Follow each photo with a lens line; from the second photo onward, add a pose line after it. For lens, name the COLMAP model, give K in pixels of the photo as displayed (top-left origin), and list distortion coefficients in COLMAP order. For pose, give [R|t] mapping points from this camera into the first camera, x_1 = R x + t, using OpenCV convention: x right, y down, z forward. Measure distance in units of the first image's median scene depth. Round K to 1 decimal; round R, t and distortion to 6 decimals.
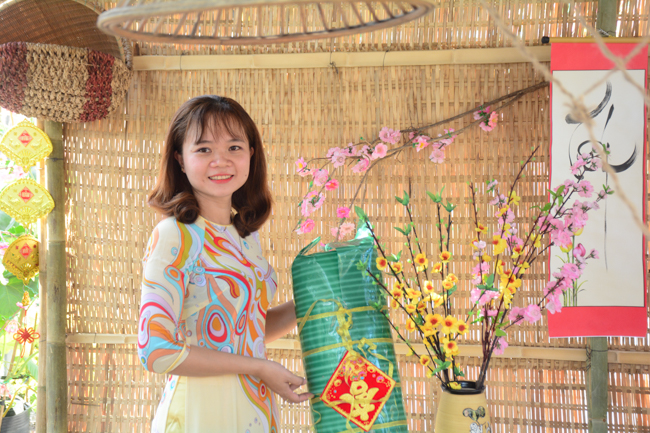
lens RADIAL K [[1211.2, 0, 325.0], [0, 1211.2, 216.5], [0, 0, 1]] dist [0.227541, 0.087479]
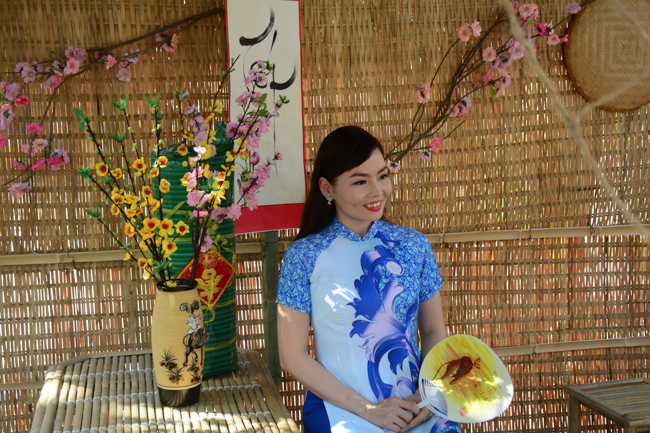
lens RADIAL K [[864.8, 0, 325.0], [0, 864.8, 216.5], [0, 0, 1]] dist [0.145620, 0.124294]
pose [[0.920489, -0.064966, 0.385331, -0.050023], [0.039840, 0.996547, 0.072847, 0.025476], [-0.388733, -0.051703, 0.919899, 0.213502]]
